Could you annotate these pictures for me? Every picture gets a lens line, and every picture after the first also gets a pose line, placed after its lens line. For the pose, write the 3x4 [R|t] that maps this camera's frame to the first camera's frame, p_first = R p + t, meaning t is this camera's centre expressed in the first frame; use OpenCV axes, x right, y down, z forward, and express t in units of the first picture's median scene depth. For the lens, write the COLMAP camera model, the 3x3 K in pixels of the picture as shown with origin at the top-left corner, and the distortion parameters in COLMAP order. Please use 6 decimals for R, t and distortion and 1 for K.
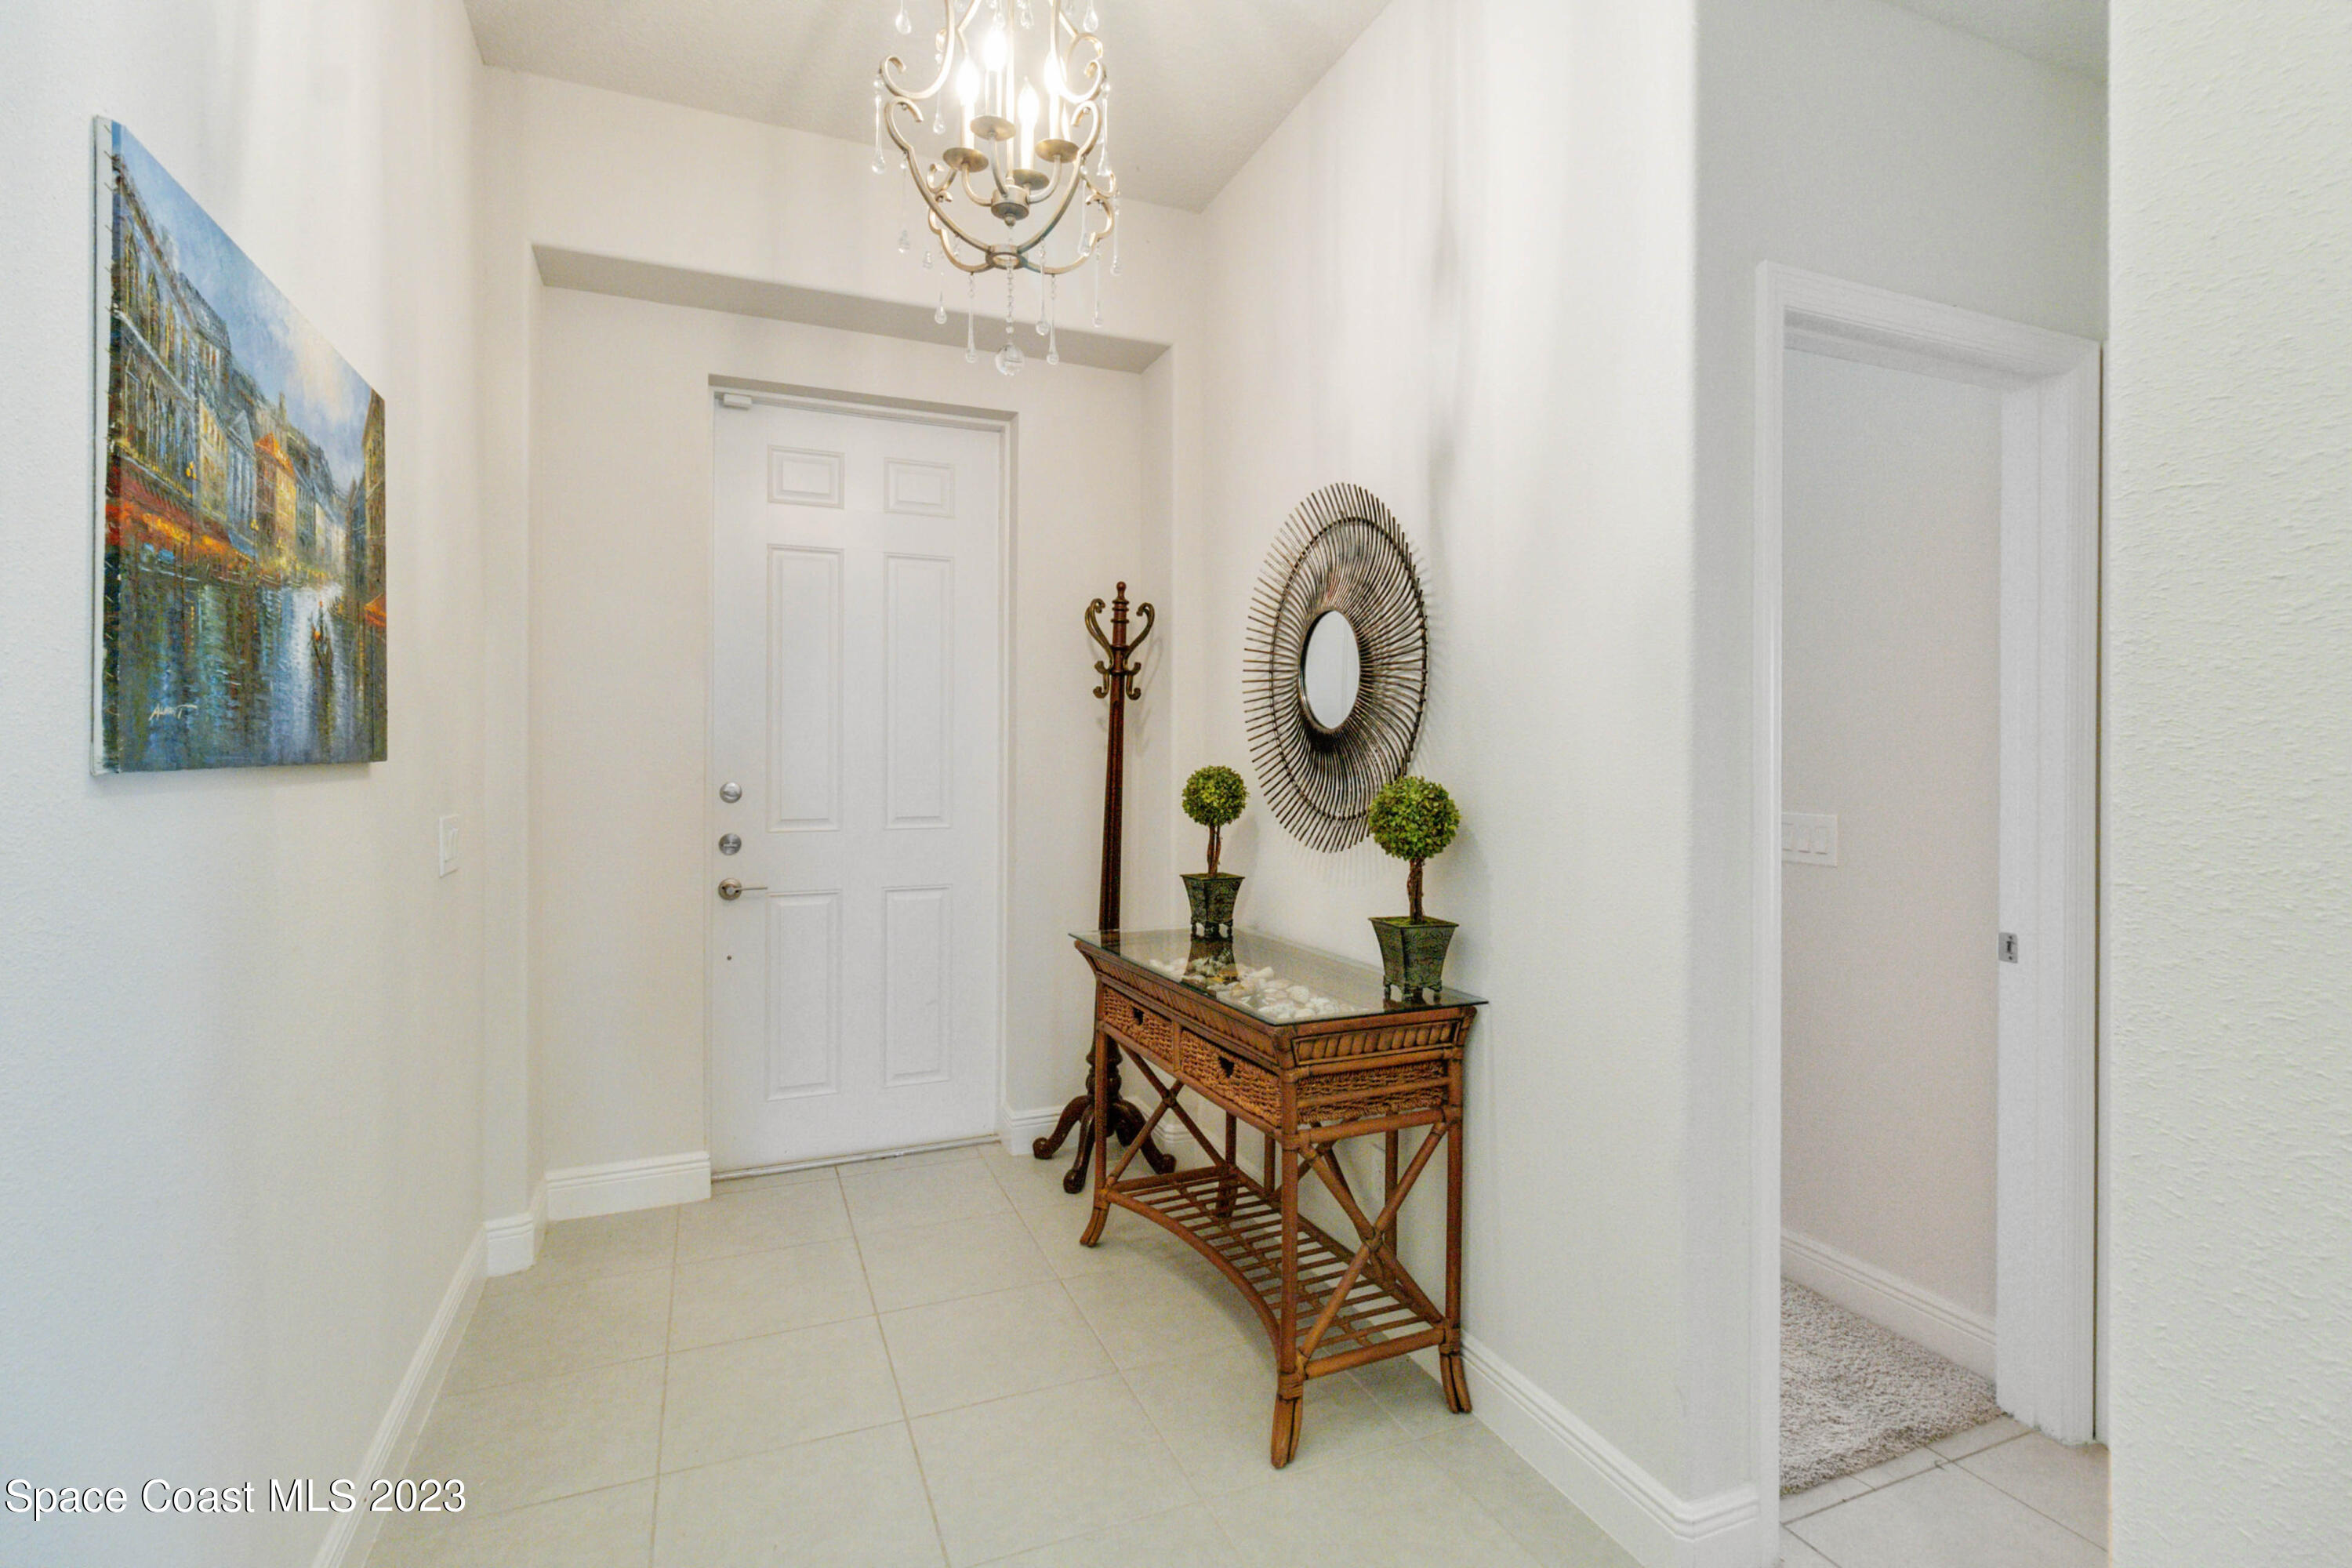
lens RADIAL K [[1093.6, 0, 1182.8], [0, 1093.6, 743.5], [0, 0, 1]] dist [0.001223, 0.000590]
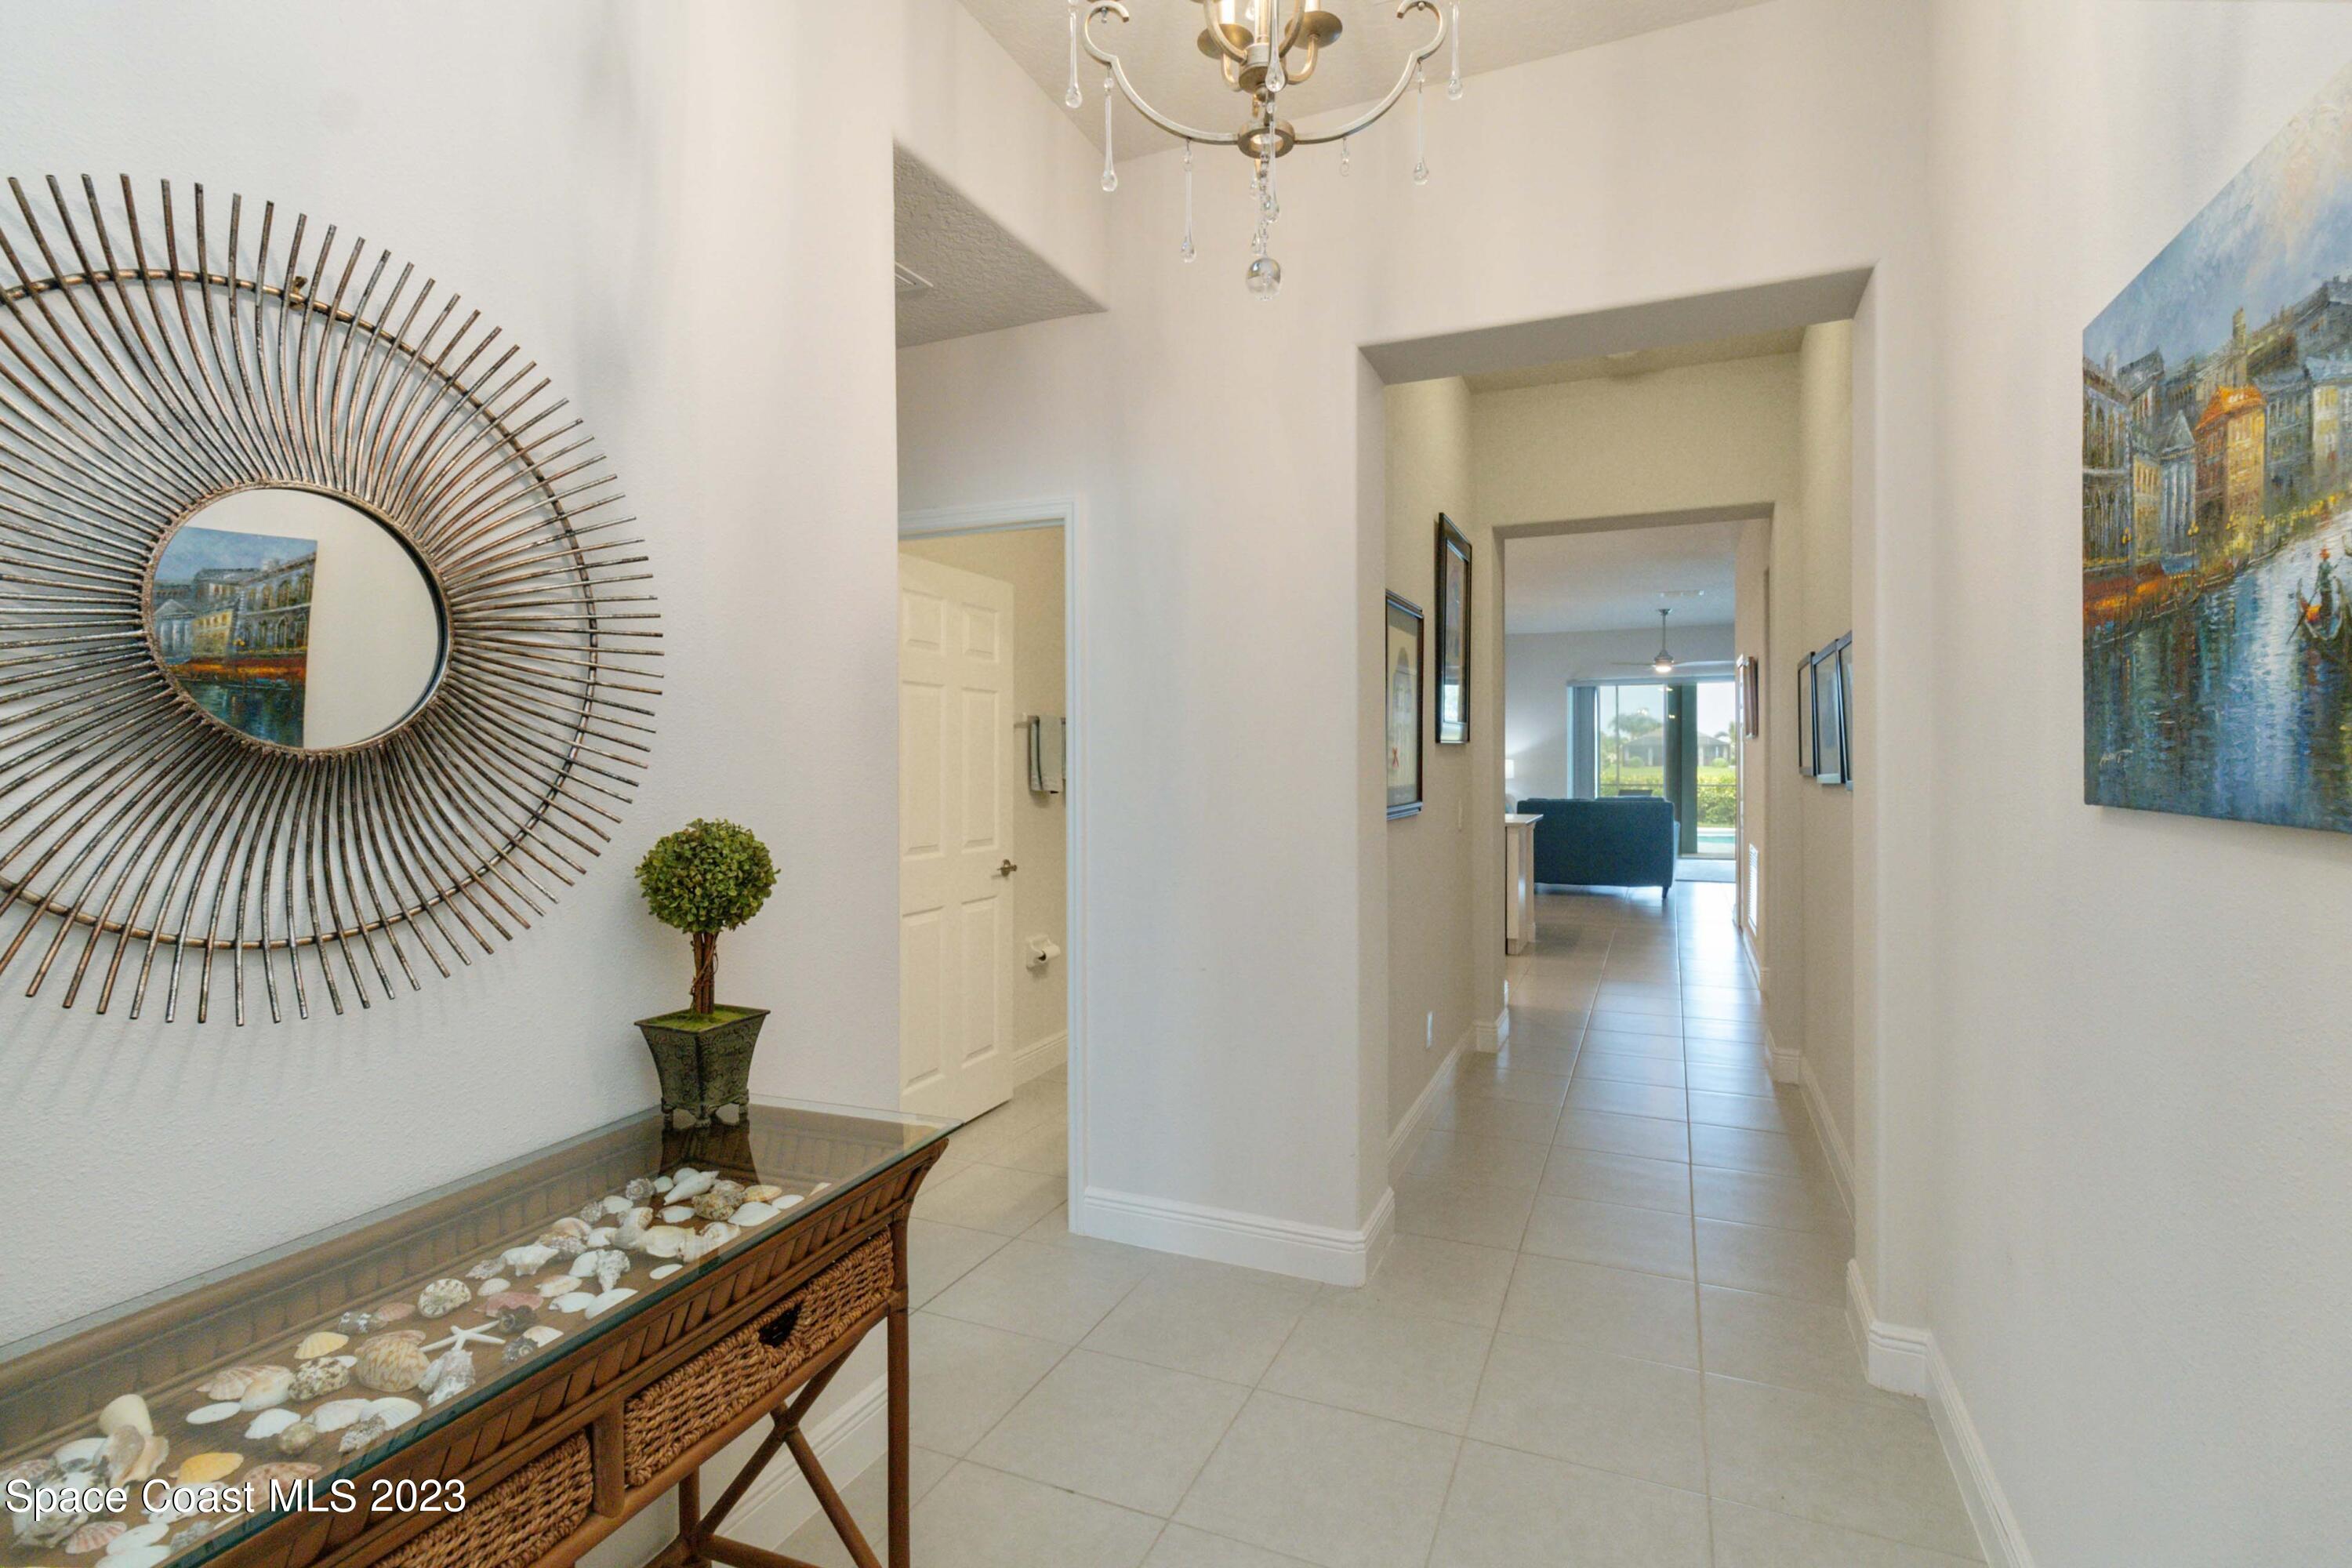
lens RADIAL K [[1093.6, 0, 1182.8], [0, 1093.6, 743.5], [0, 0, 1]] dist [0.001223, 0.000590]
pose [[-0.688106, 0.008906, 0.725555, -0.873630], [-0.002461, 0.999890, -0.014607, -0.019513], [-0.725606, -0.011837, -0.688009, 2.025599]]
